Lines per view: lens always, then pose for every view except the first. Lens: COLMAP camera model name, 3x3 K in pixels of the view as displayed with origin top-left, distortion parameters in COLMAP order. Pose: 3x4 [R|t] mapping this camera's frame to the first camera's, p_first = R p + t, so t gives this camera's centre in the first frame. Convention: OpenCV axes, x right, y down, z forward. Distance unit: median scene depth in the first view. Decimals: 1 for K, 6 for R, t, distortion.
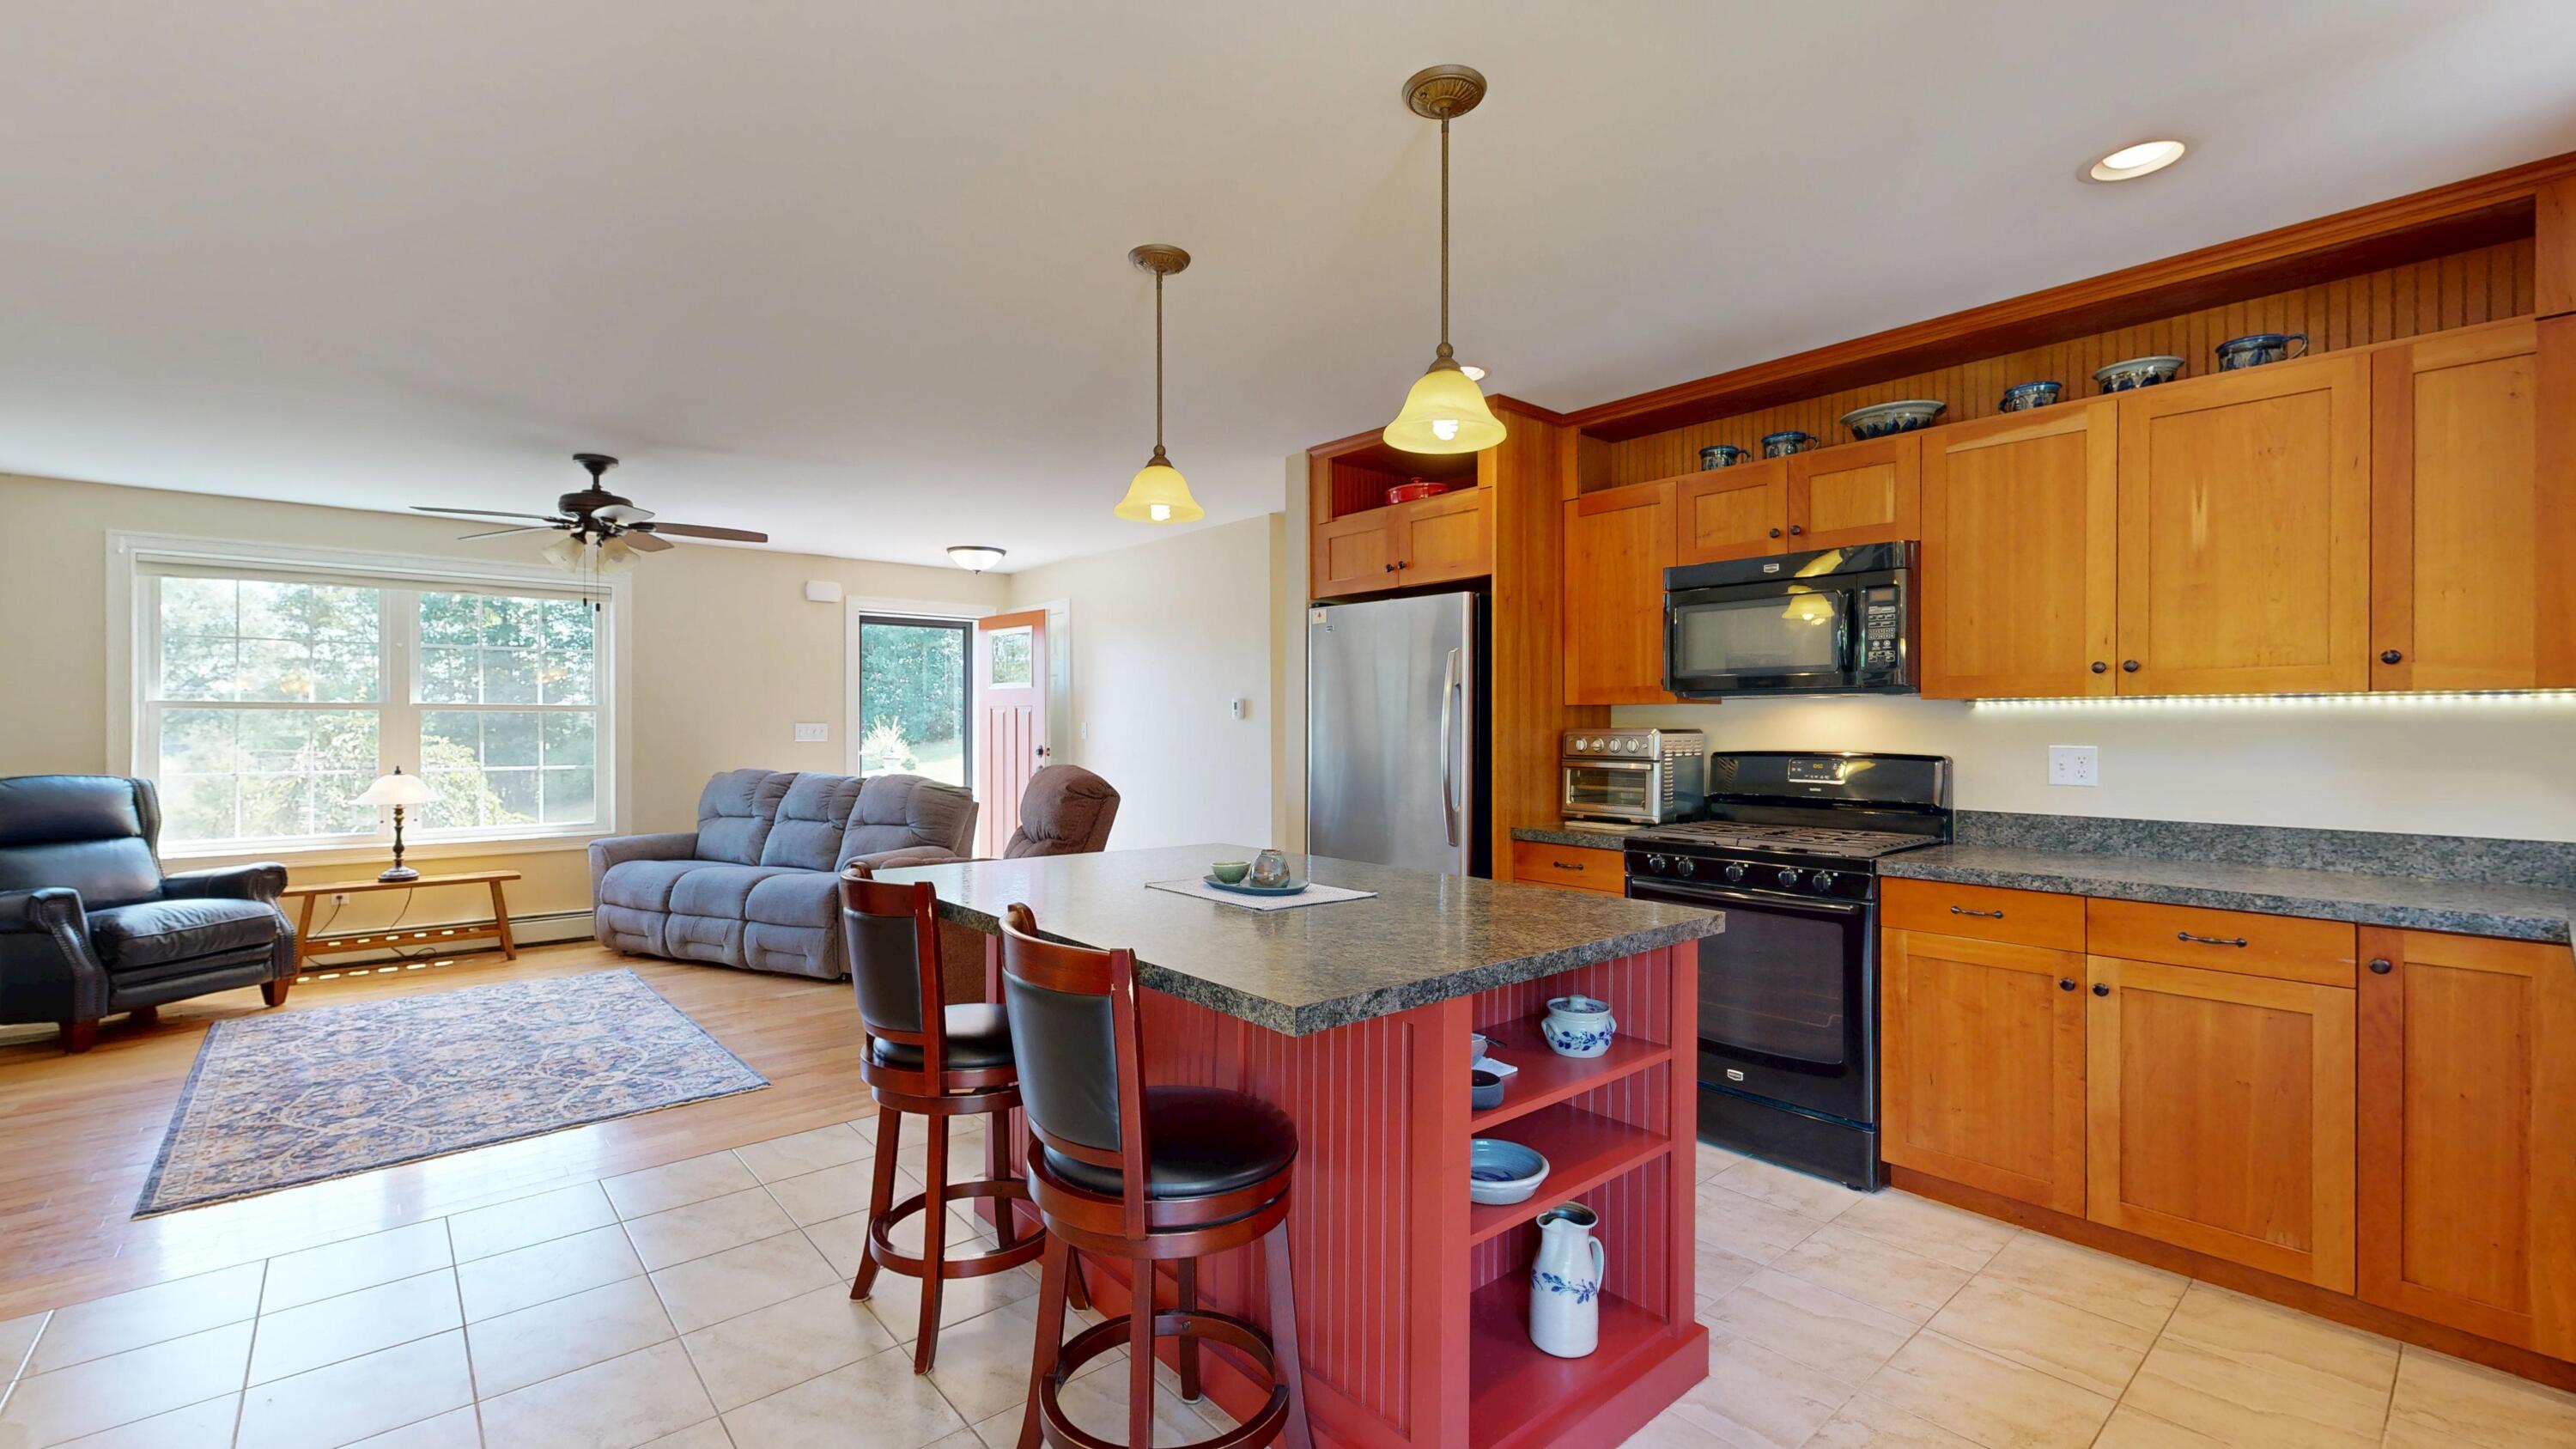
lens RADIAL K [[1071.4, 0, 1288.9], [0, 1071.4, 728.2], [0, 0, 1]] dist [0.000725, 0.000002]
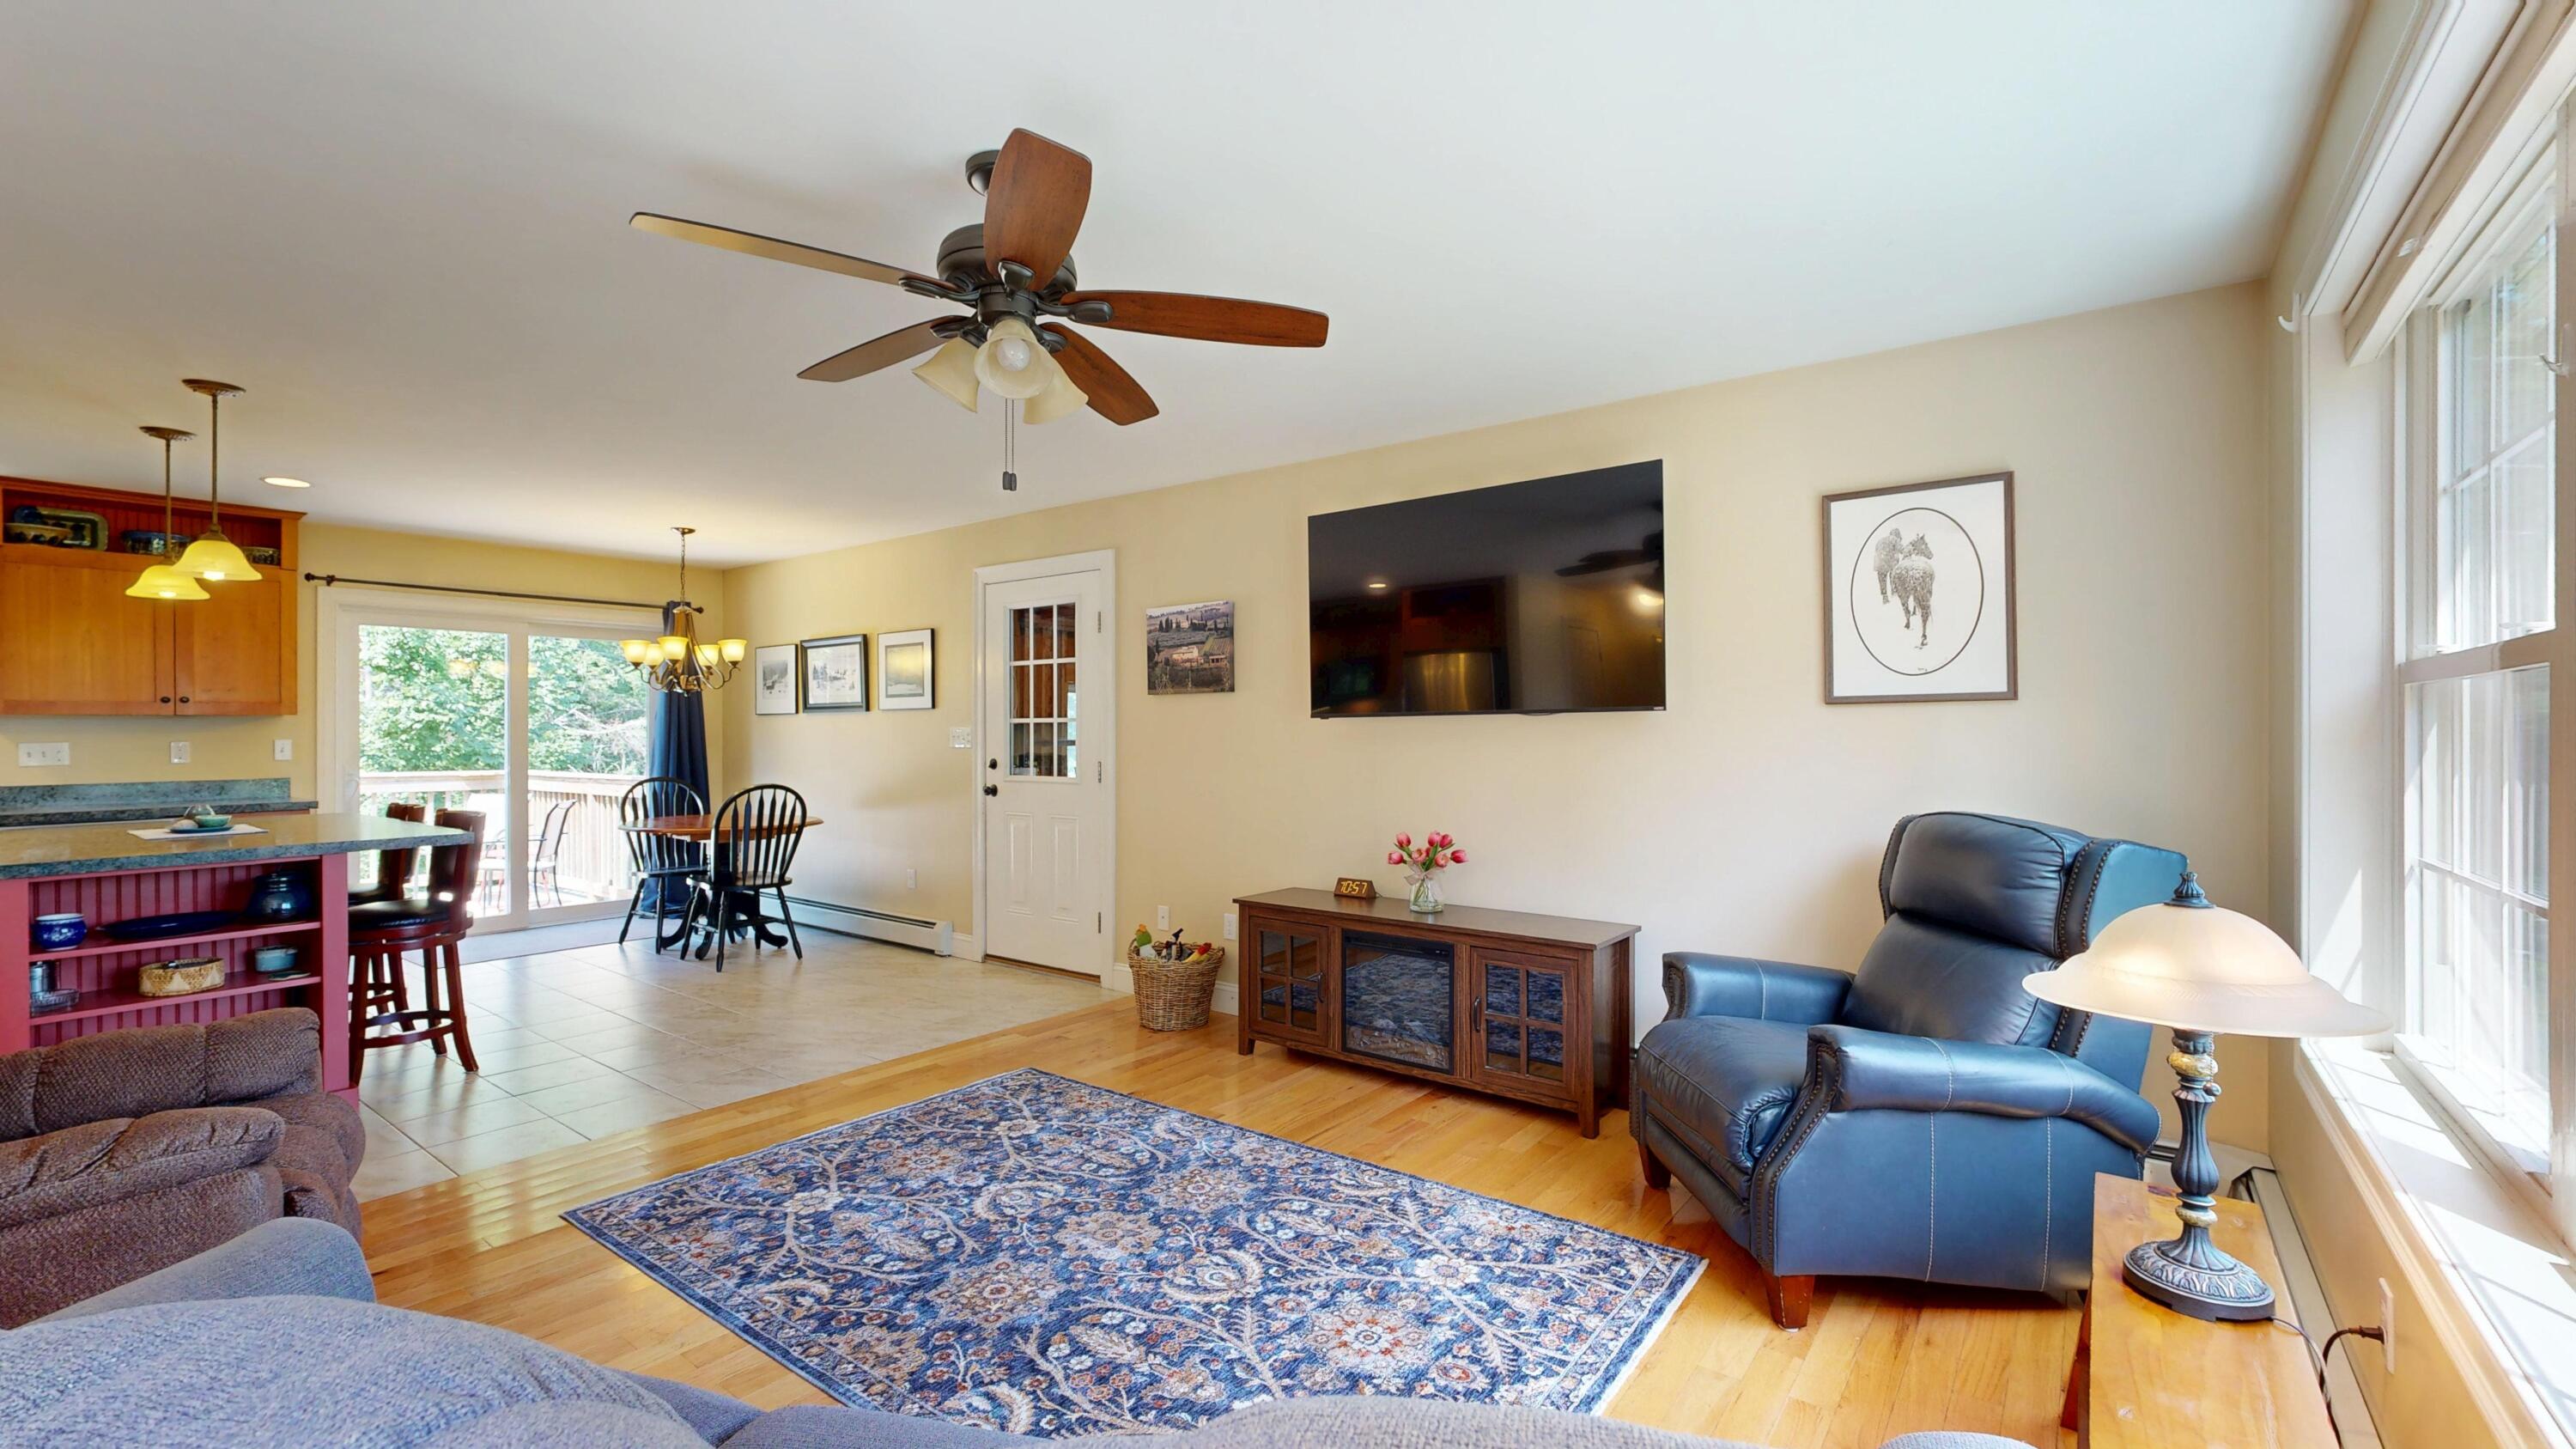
lens RADIAL K [[1074.0, 0, 1290.6], [0, 1074.0, 728.5], [0, 0, 1]] dist [-0.002972, -0.000048]
pose [[-0.977896, 0.000108, -0.209092, -0.870222], [0.000168, 1.000000, -0.000270, -0.004247], [0.209092, -0.000299, -0.977896, 1.943767]]
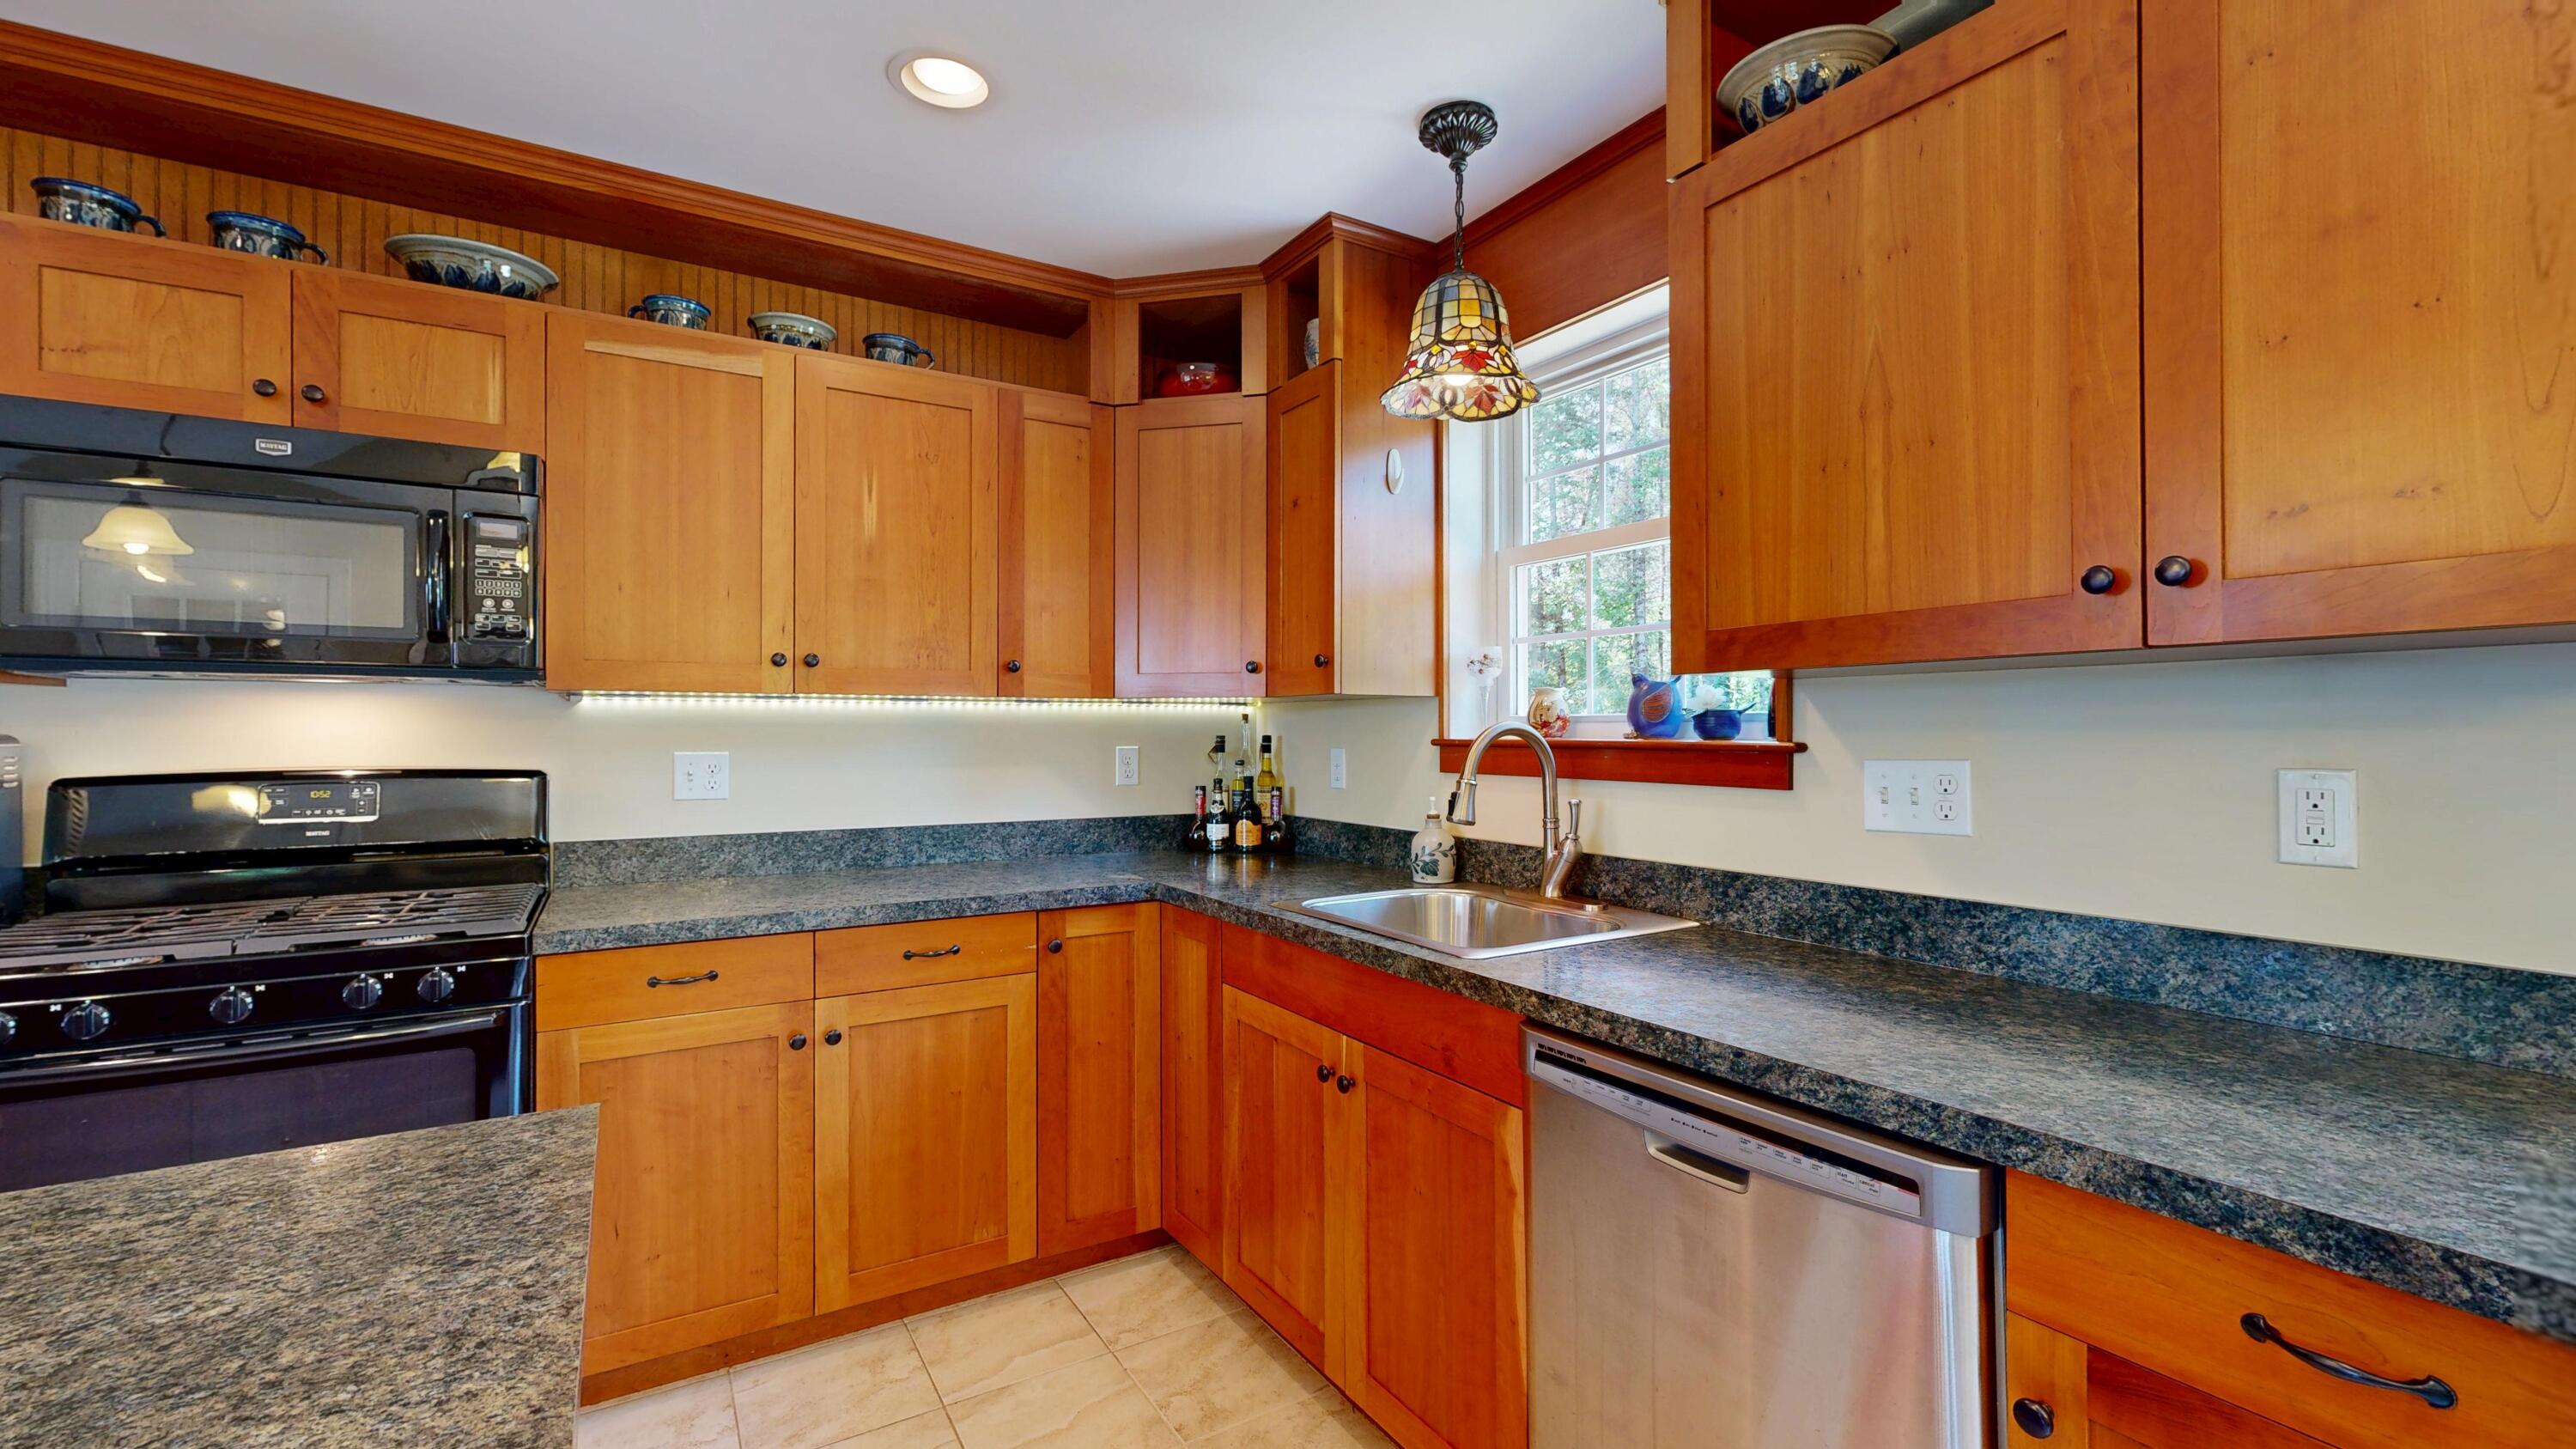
lens RADIAL K [[1071.4, 0, 1288.9], [0, 1071.4, 728.2], [0, 0, 1]] dist [0.000725, 0.000002]
pose [[0.160588, 0.000765, 0.987021, -0.017849], [0.002906, 0.999995, -0.001248, 0.000300], [-0.987017, 0.003068, 0.160585, 0.358670]]
